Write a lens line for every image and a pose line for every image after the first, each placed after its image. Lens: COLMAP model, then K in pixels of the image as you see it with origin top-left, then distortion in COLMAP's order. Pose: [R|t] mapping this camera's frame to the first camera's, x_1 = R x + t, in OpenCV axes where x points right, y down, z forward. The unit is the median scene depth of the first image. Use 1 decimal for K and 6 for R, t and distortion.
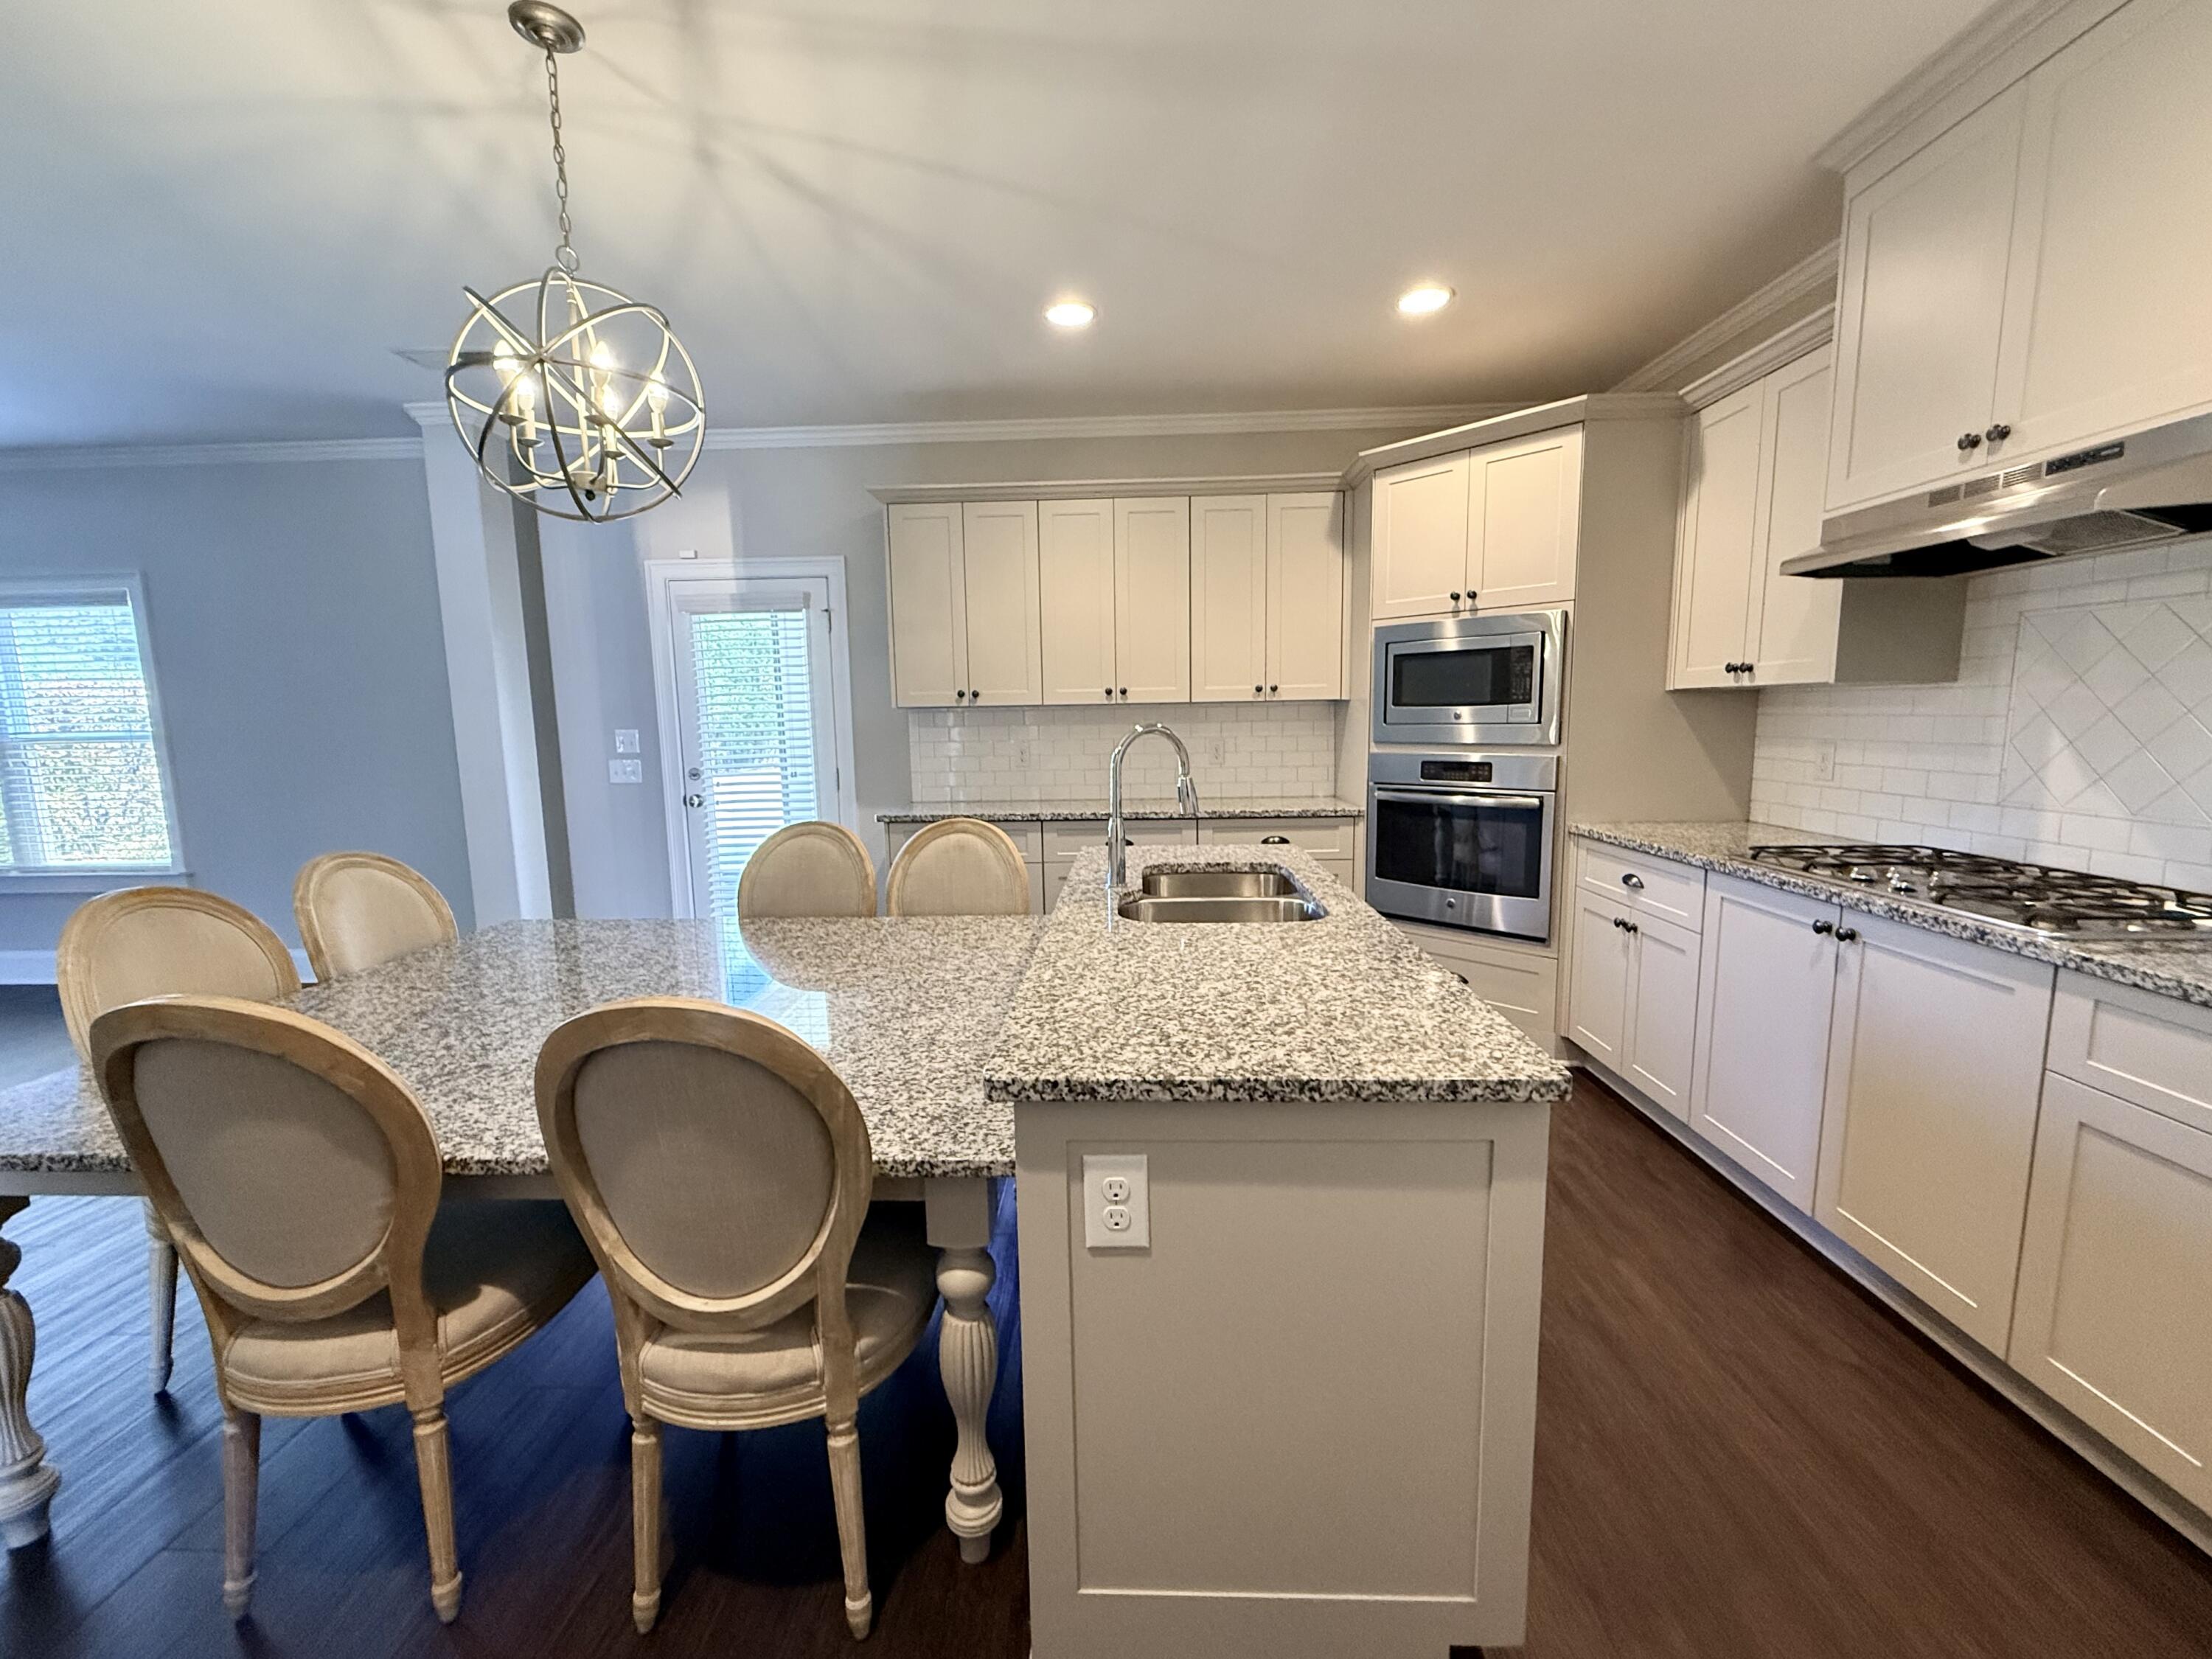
lens RADIAL K [[896.7, 0, 1099.7], [0, 896.7, 828.4], [0, 0, 1]] dist [0.000767, 0.000201]
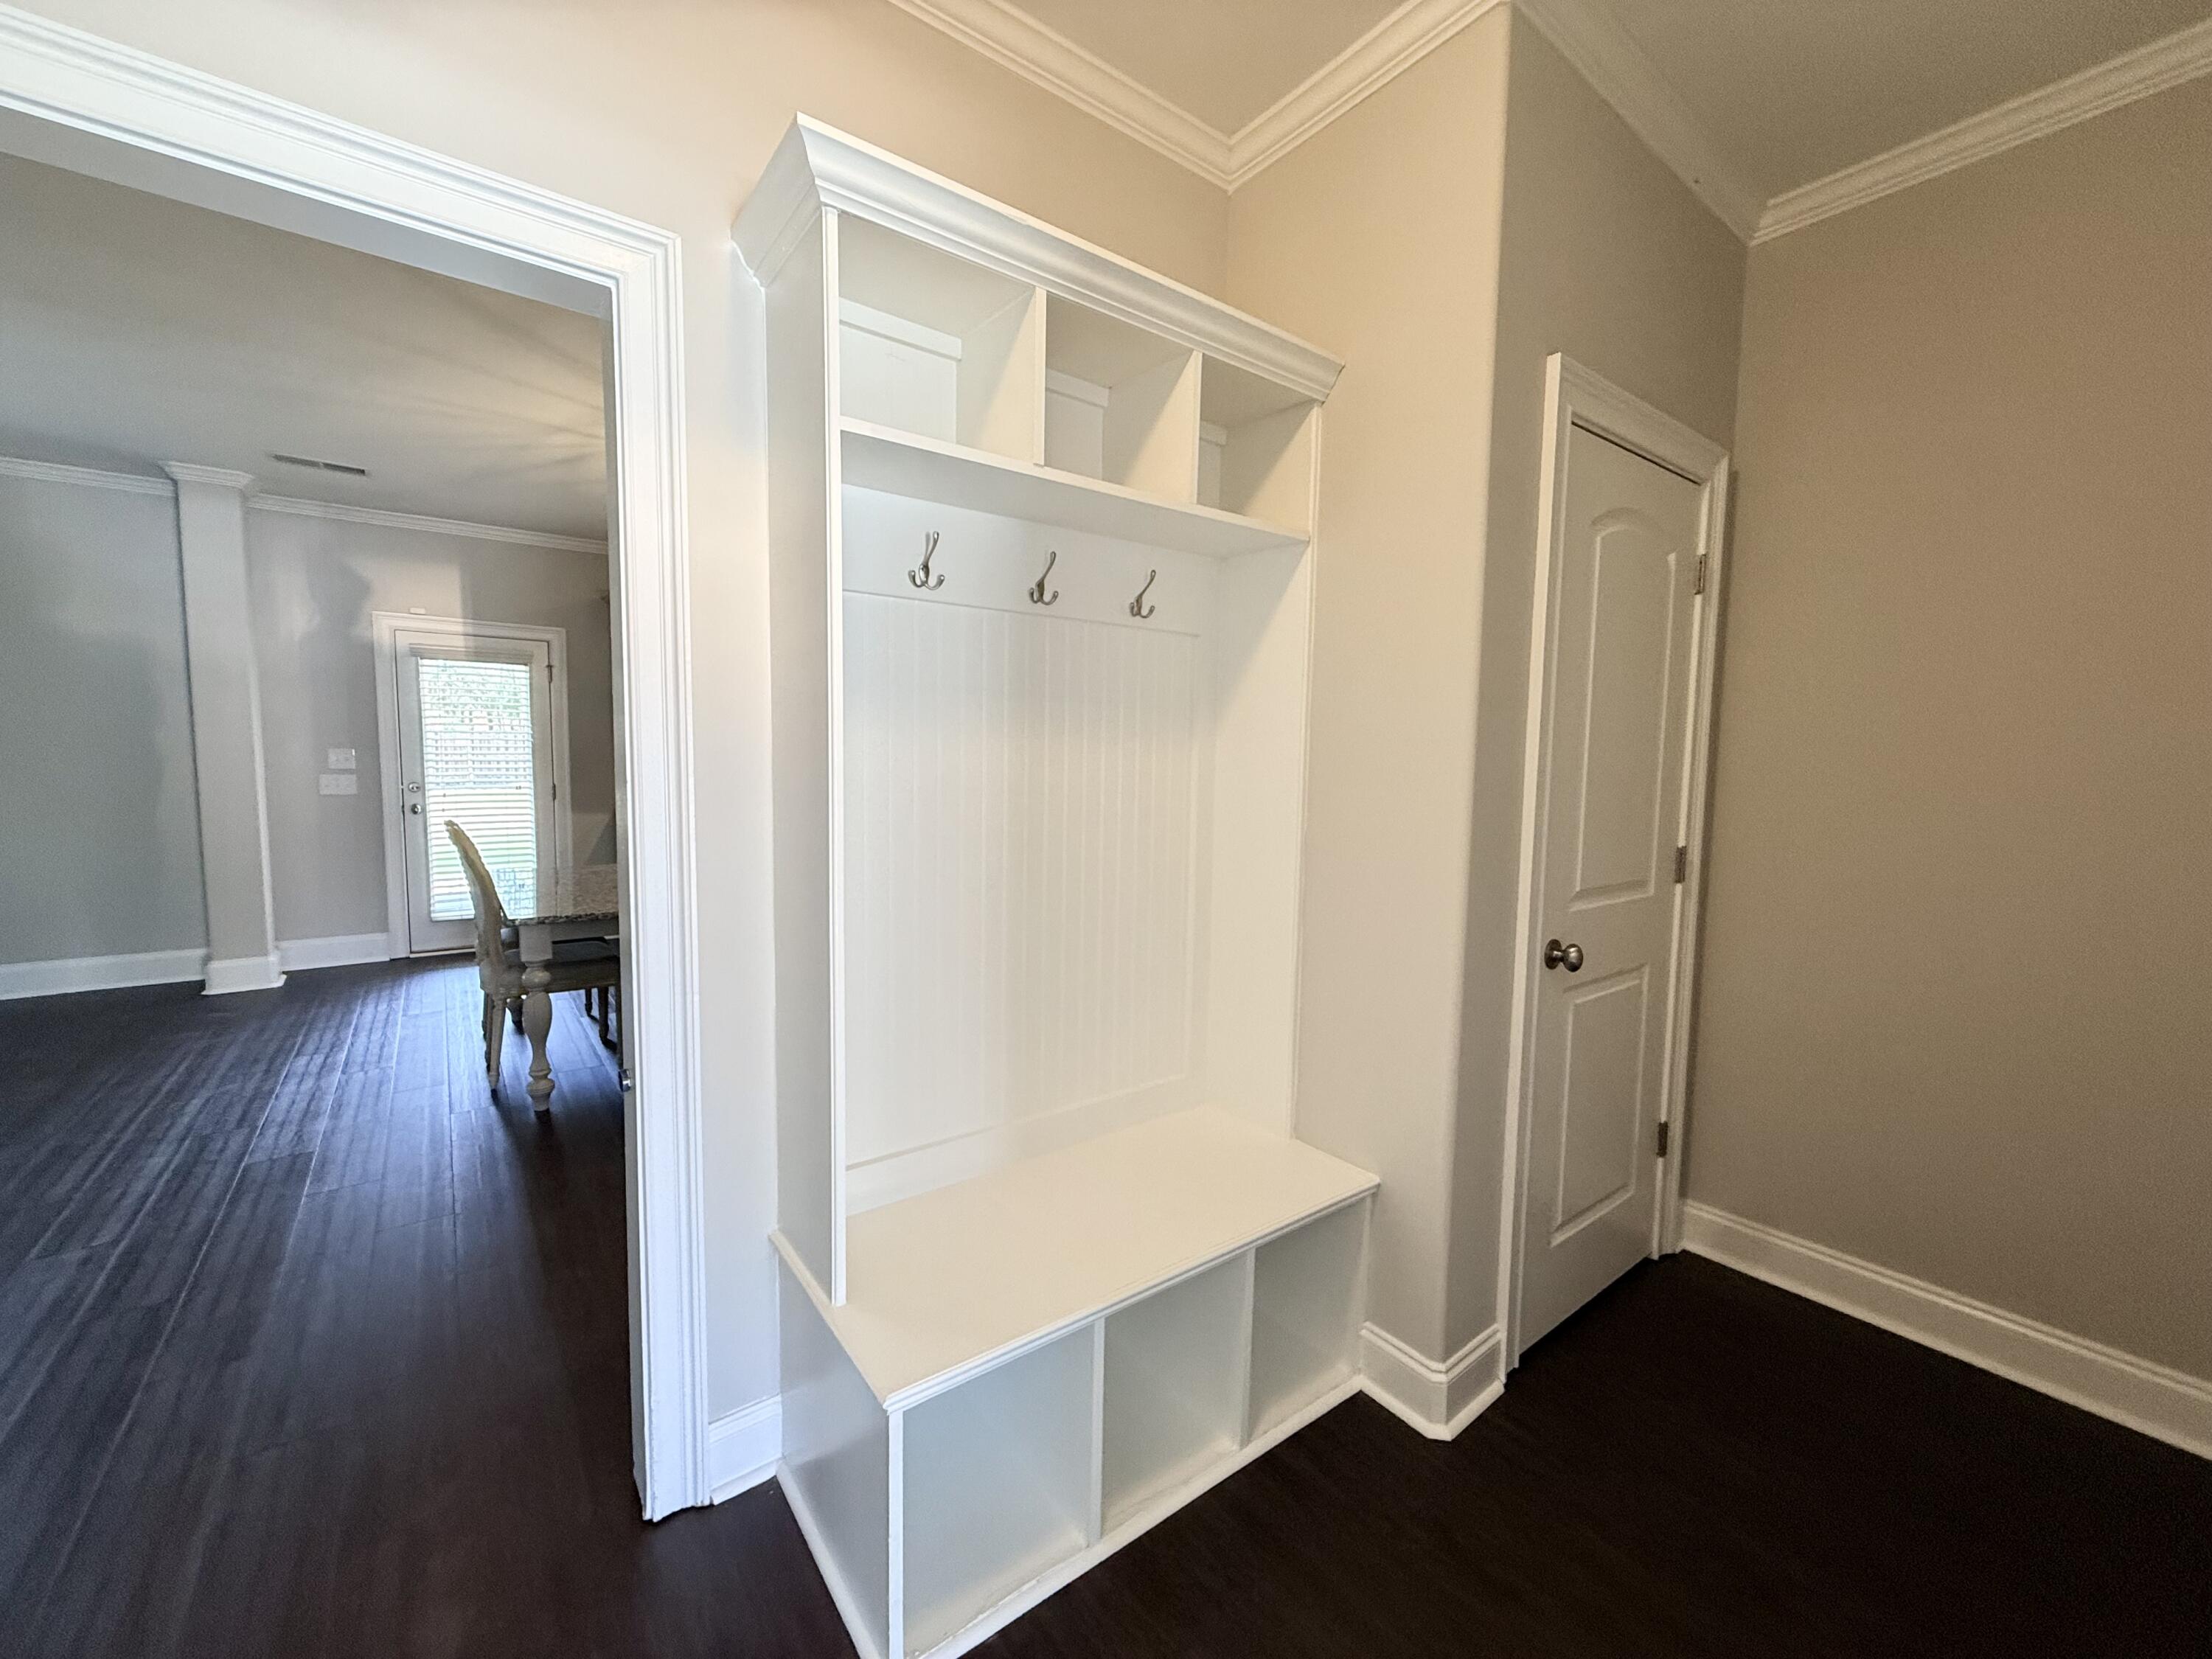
lens RADIAL K [[877.4, 0, 1098.0], [0, 877.4, 831.2], [0, 0, 1]] dist [0.000187, -0.000071]
pose [[0.777102, -0.022949, 0.628956, -0.649319], [0.053693, 0.998109, -0.029921, 0.114260], [-0.627080, 0.057022, 0.776865, -0.685477]]
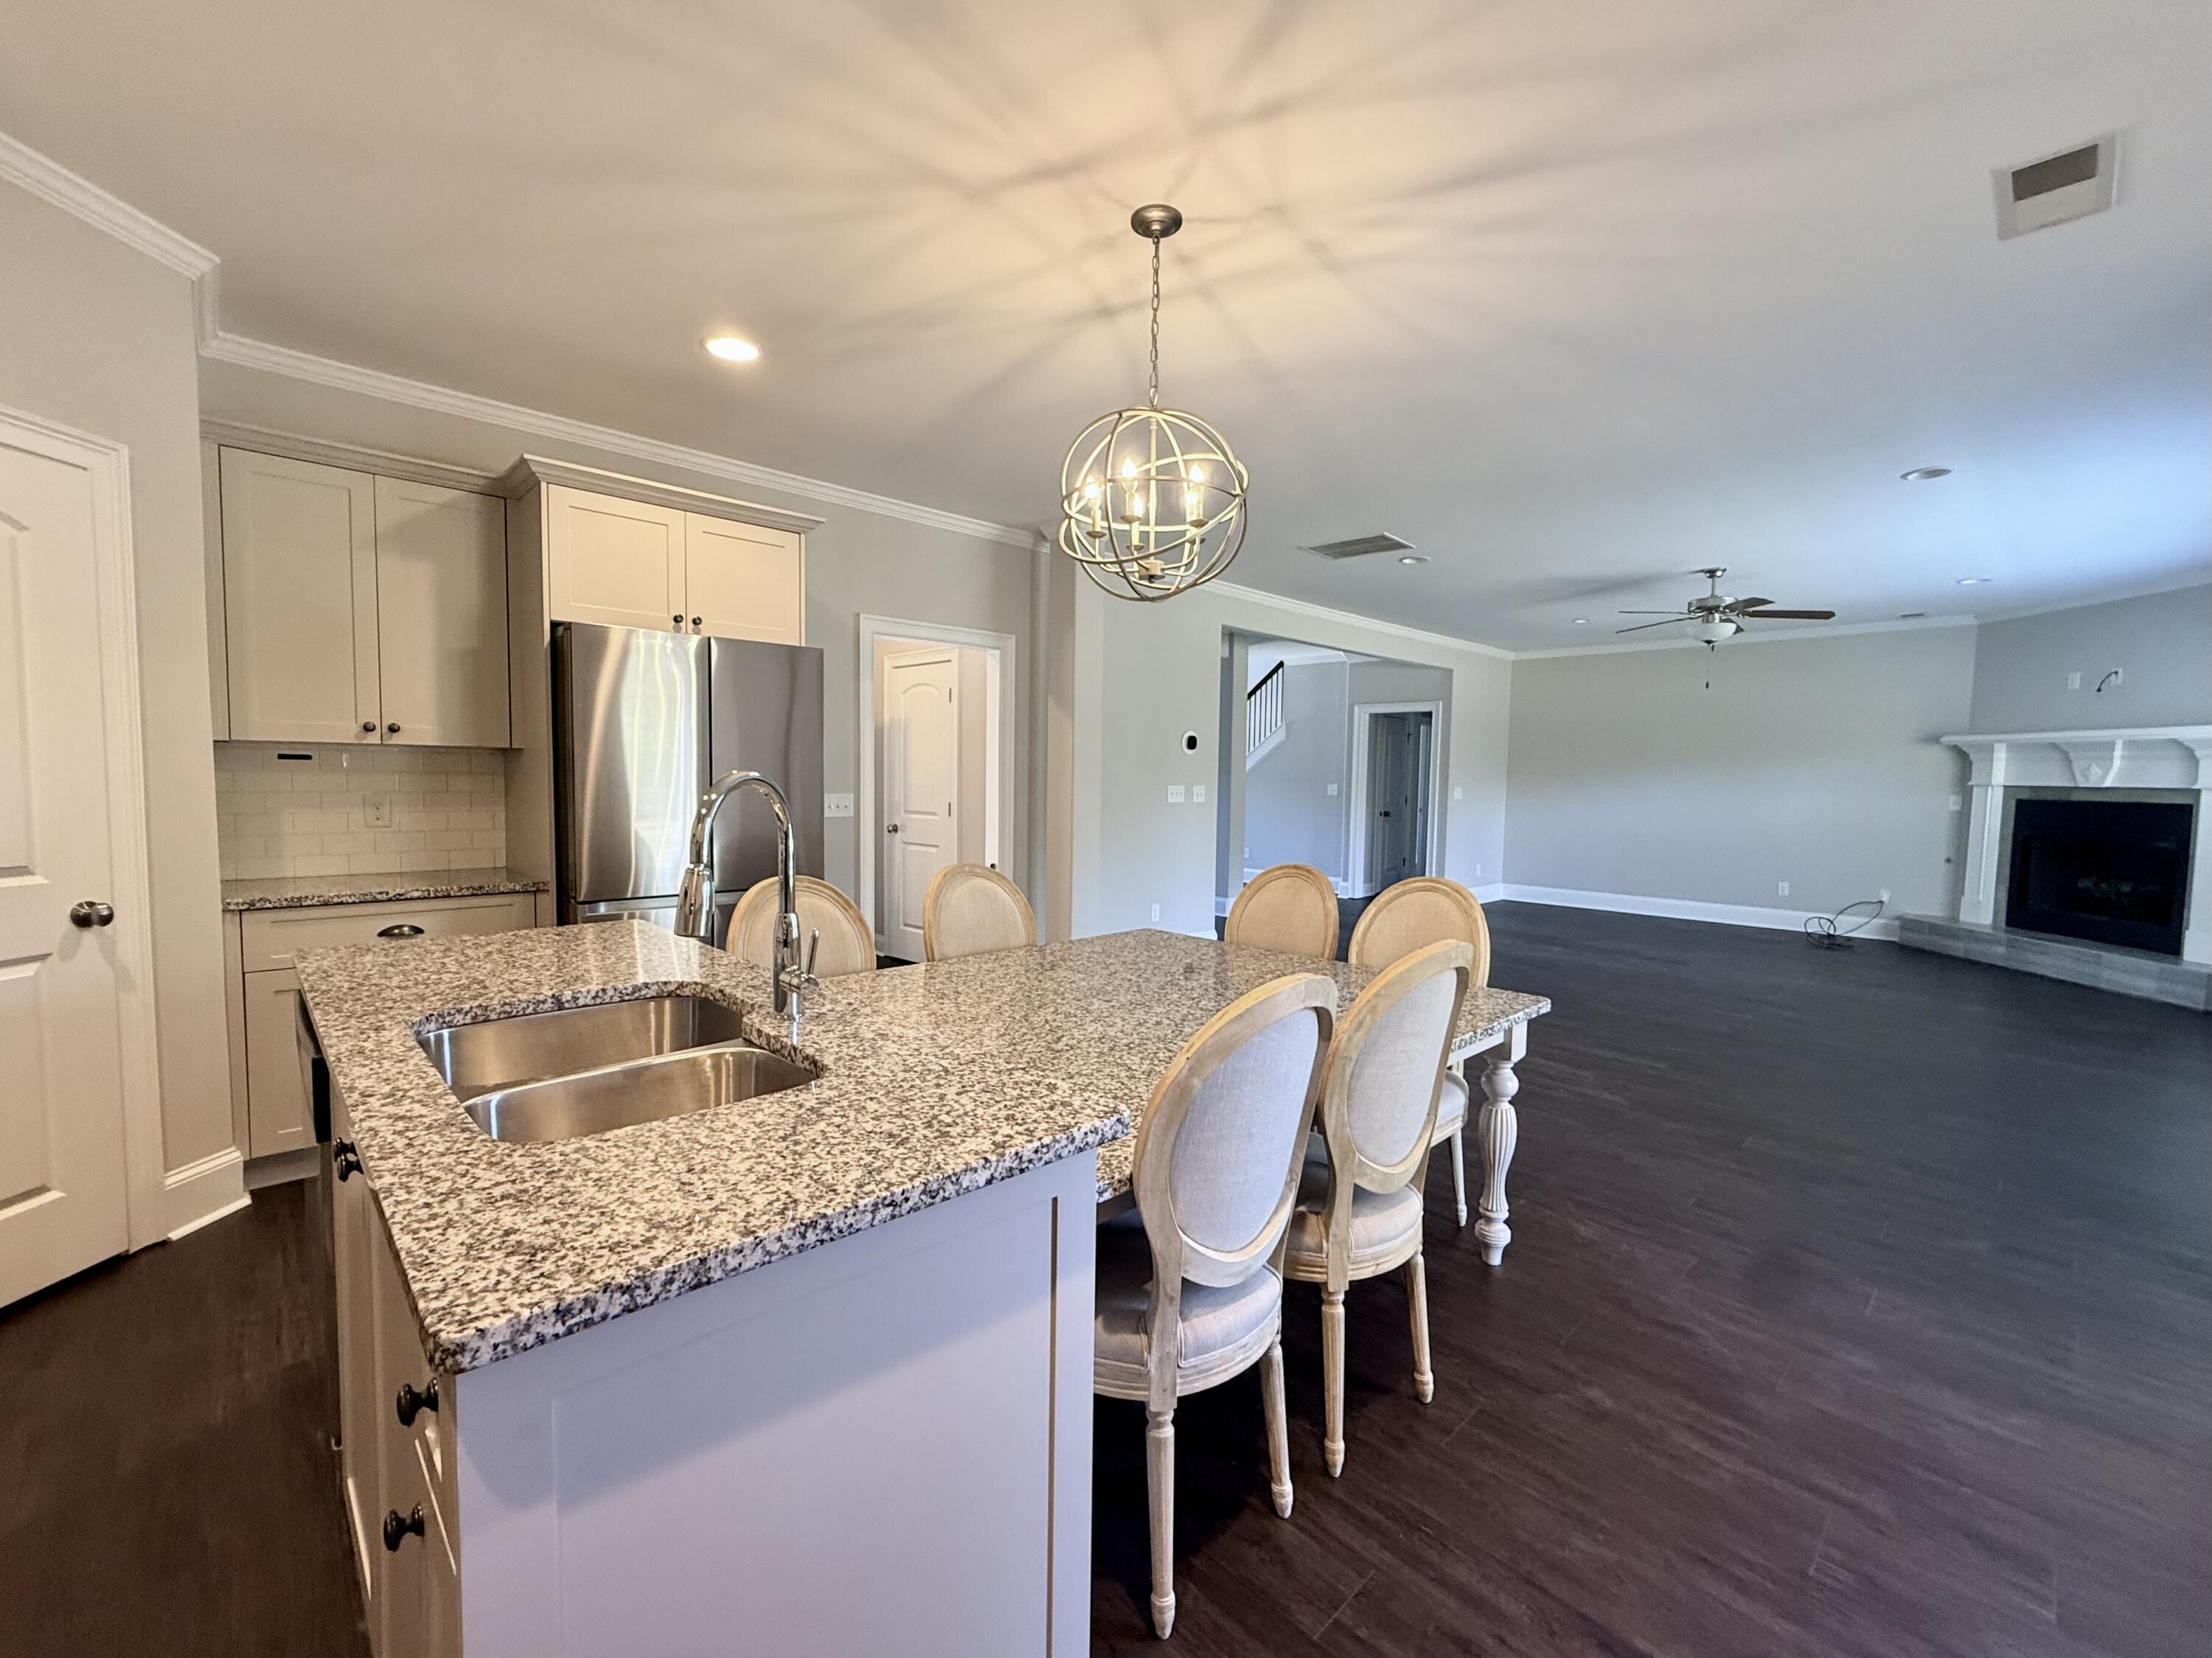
lens RADIAL K [[929.2, 0, 1101.9], [0, 929.2, 830.8], [0, 0, 1]] dist [0.001283, -0.000317]
pose [[-0.697577, 0.048979, -0.714834, 0.220907], [-0.094951, 0.982543, 0.159982, -0.129512], [0.710190, 0.179474, -0.680749, 1.044134]]
